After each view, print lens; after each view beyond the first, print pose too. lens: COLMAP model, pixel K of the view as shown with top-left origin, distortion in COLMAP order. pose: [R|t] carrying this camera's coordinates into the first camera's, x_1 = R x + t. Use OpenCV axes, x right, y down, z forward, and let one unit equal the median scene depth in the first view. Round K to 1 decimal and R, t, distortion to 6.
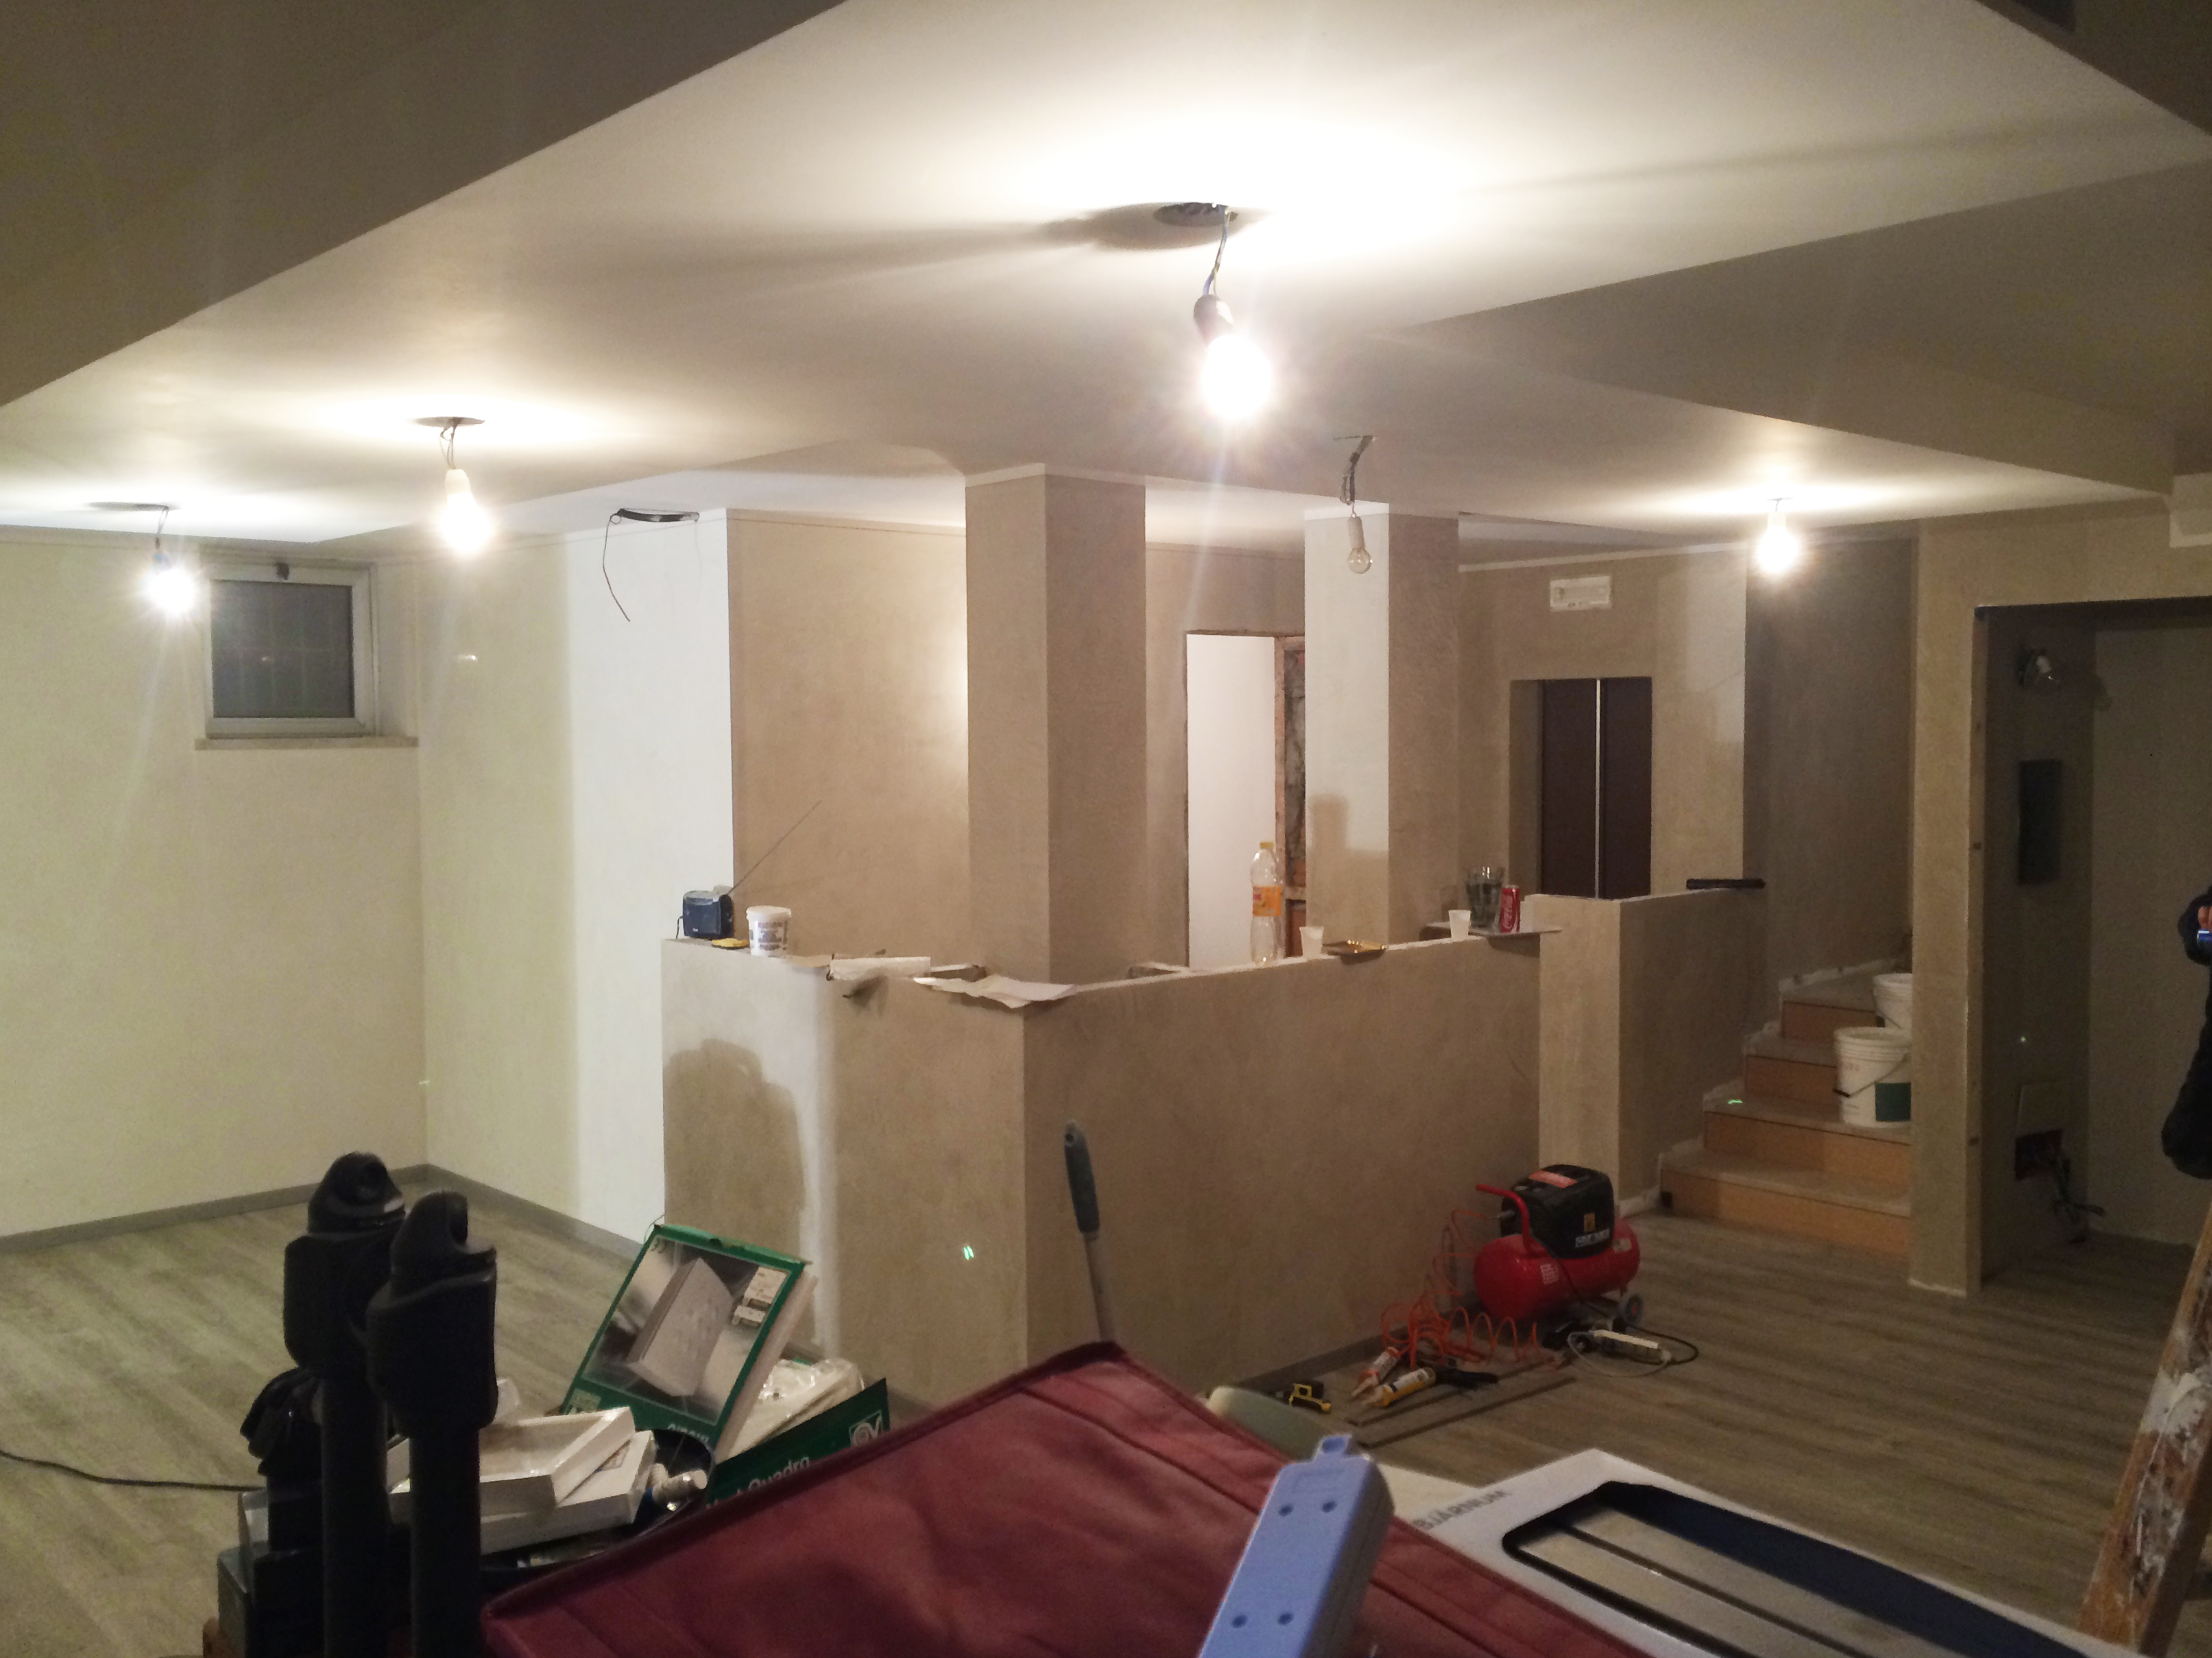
lens RADIAL K [[1939.8, 0, 1106.7], [0, 1939.8, 823.7], [0, 0, 1]] dist [0.032101, -0.005973]
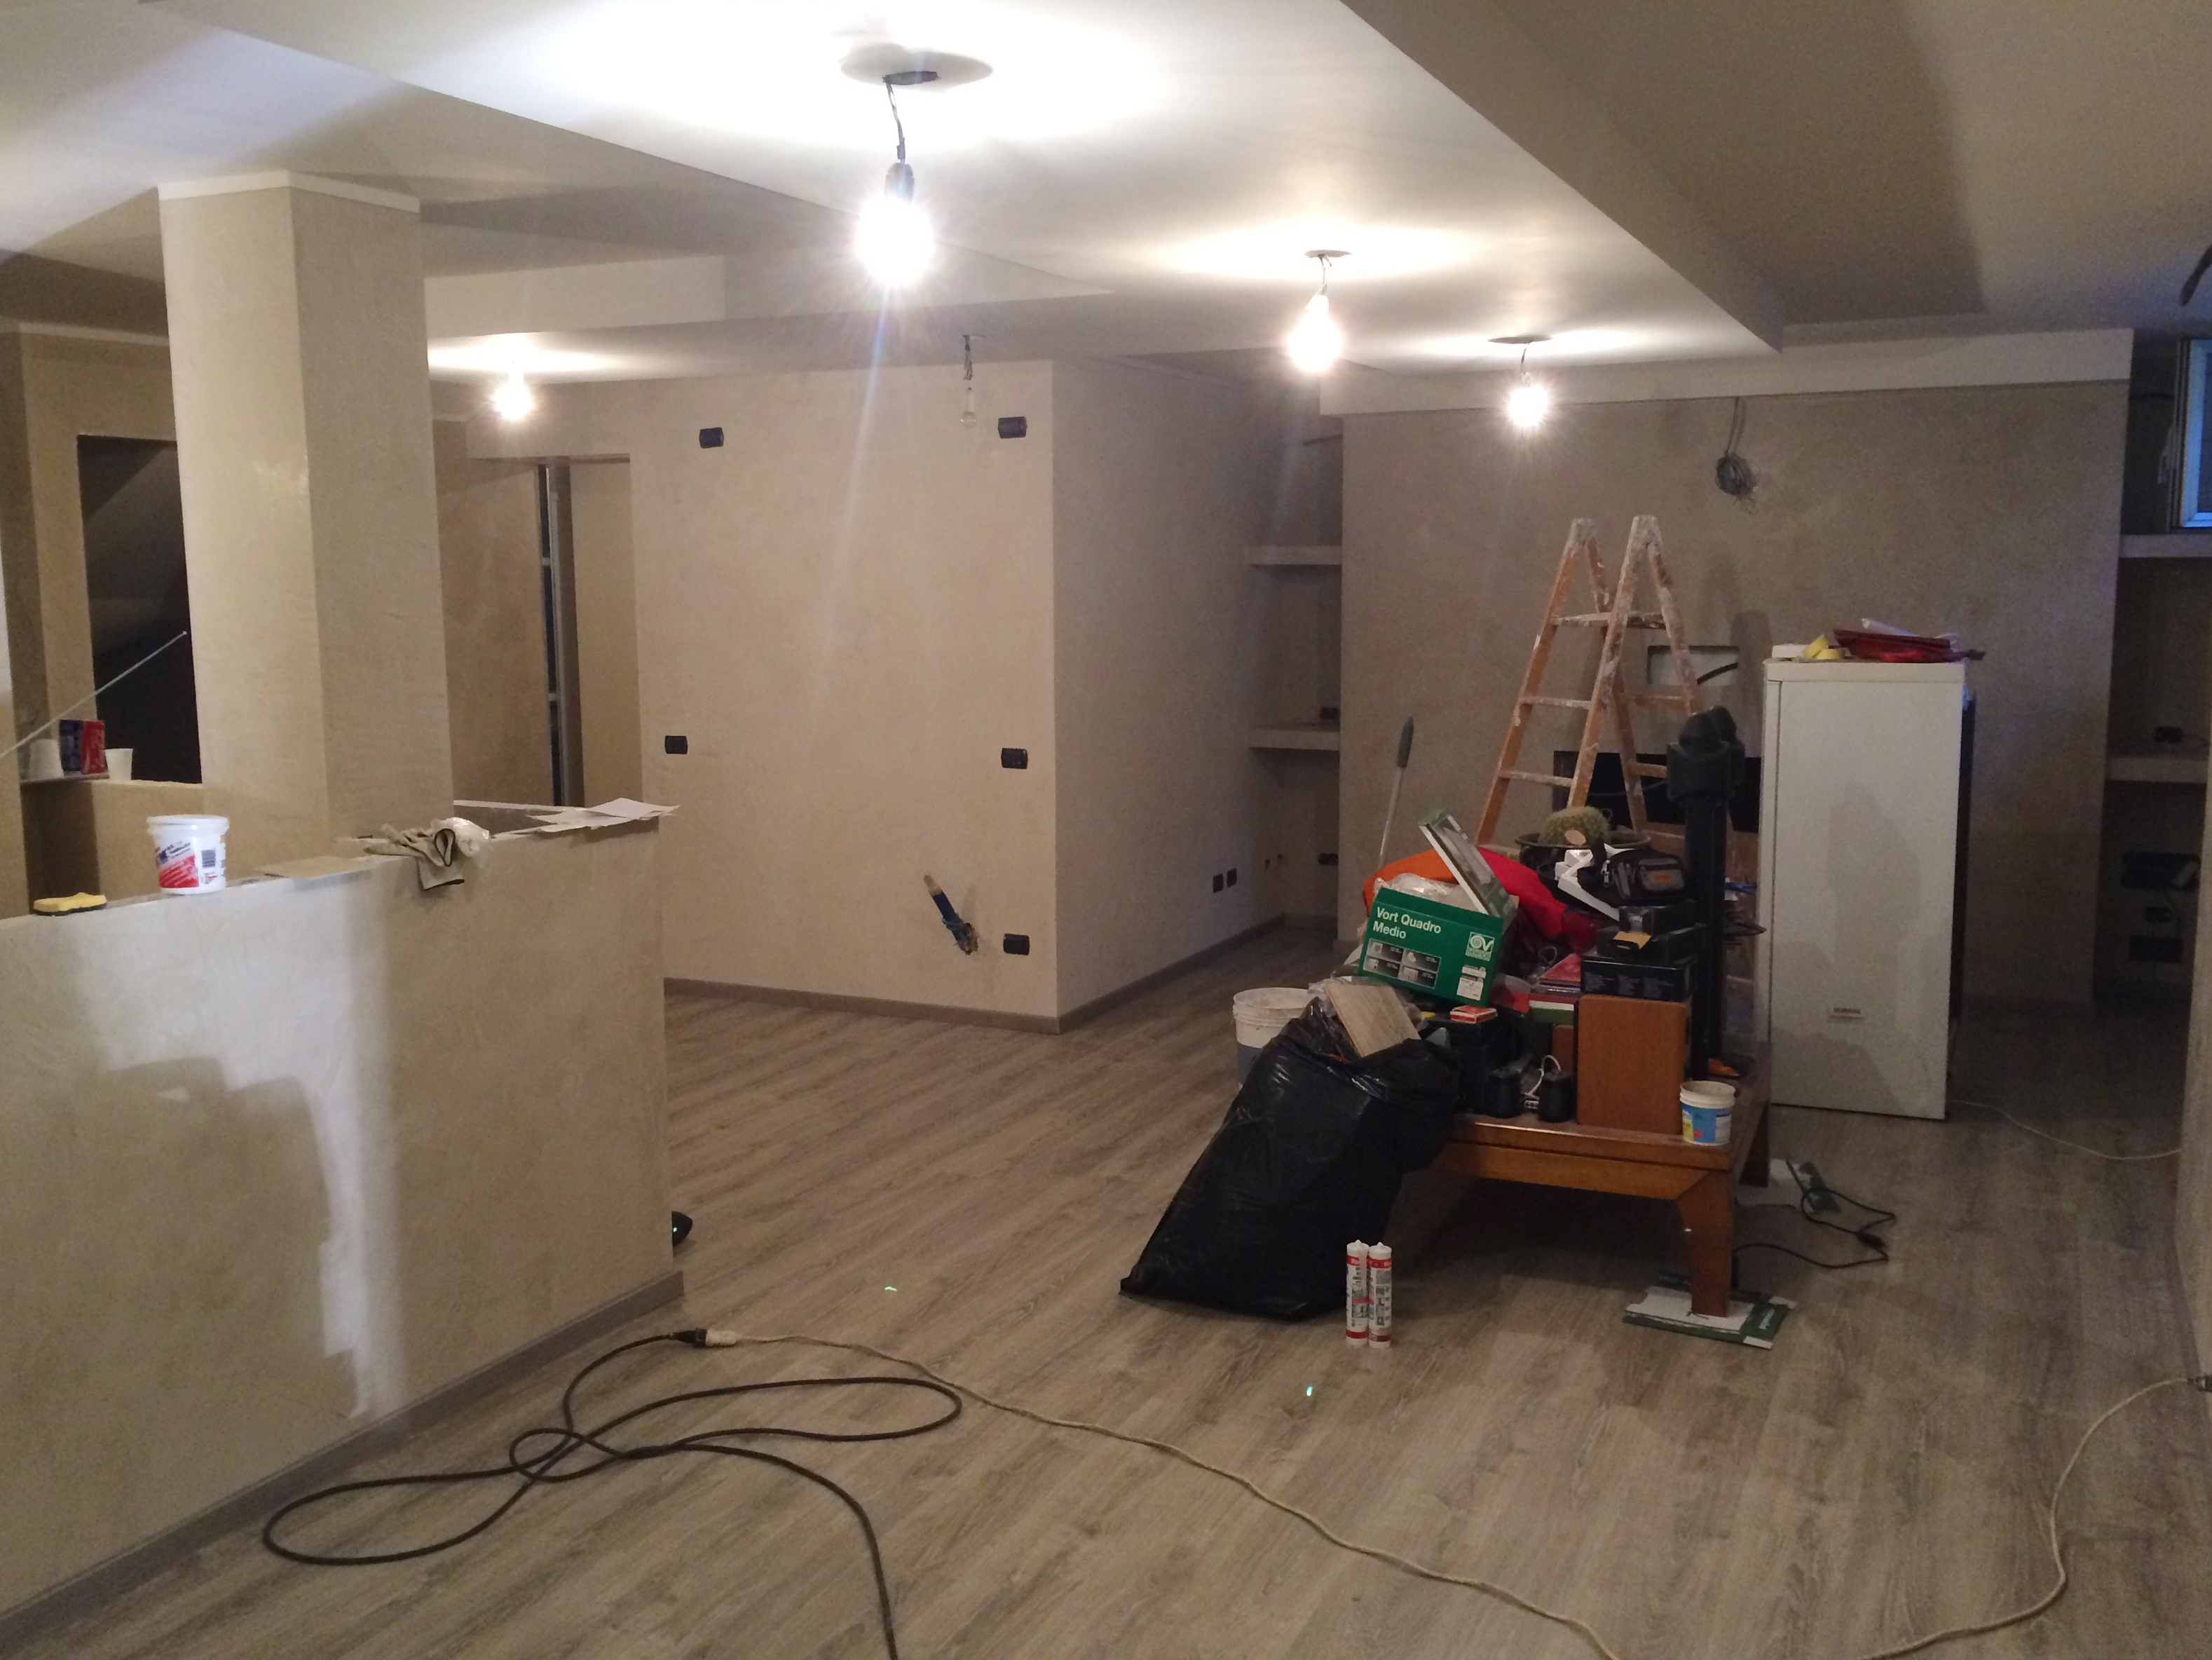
lens RADIAL K [[1940.0, 0, 1107.4], [0, 1940.0, 831.8], [0, 0, 1]] dist [0.032101, -0.005973]
pose [[-0.392810, -0.114172, 0.912505, -0.857749], [0.057397, 0.987285, 0.148237, -0.025088], [-0.917827, 0.110604, -0.381262, 0.989702]]
